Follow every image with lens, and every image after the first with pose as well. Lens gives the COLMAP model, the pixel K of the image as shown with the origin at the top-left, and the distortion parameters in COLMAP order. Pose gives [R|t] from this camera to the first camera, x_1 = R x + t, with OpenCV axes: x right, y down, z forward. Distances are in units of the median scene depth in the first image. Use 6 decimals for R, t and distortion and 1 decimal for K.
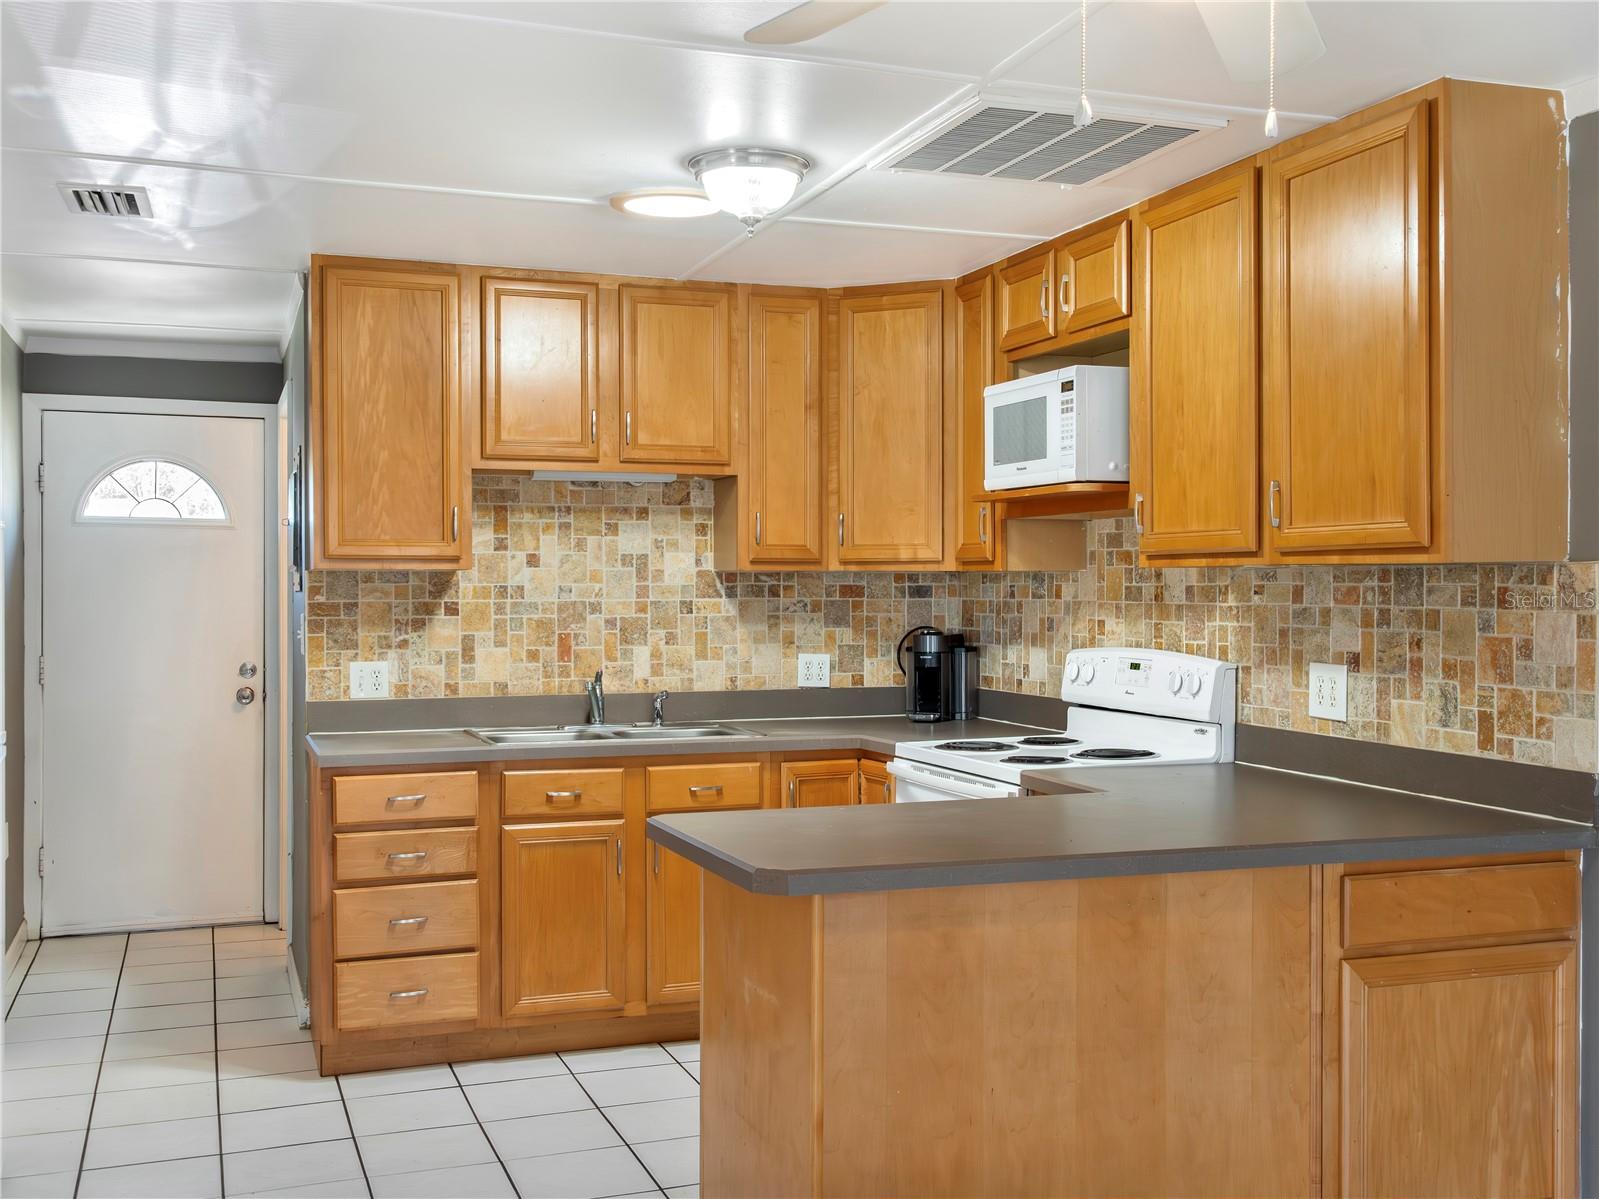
lens RADIAL K [[1630.0, 0, 797.6], [0, 1630.0, 597.0], [0, 0, 1]] dist [0.029393, 0.000000]
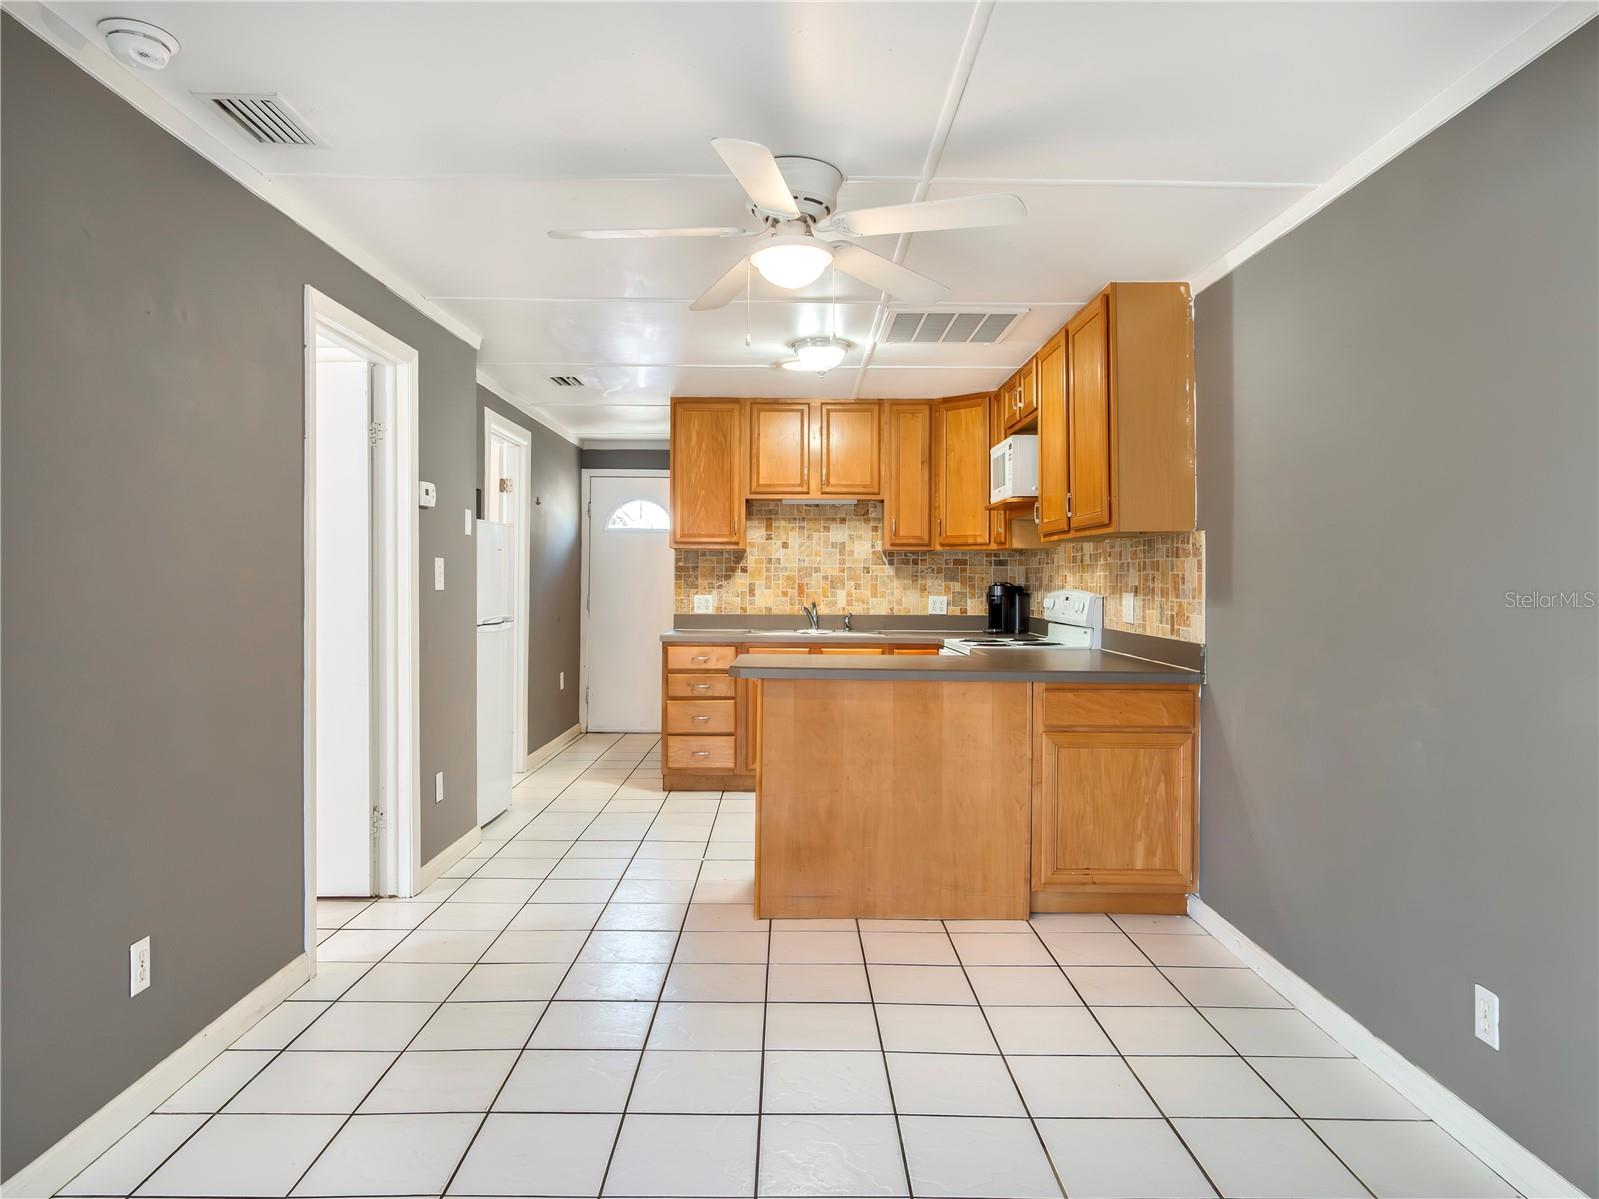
lens RADIAL K [[1027.5, 0, 801.3], [0, 1027.5, 566.3], [0, 0, 1]] dist [0.003527, 0.002767]
pose [[0.941646, 0.001092, -0.336603, 0.316238], [-0.008658, 0.999742, -0.020977, 0.033291], [0.336493, 0.022667, 0.941413, -0.179960]]
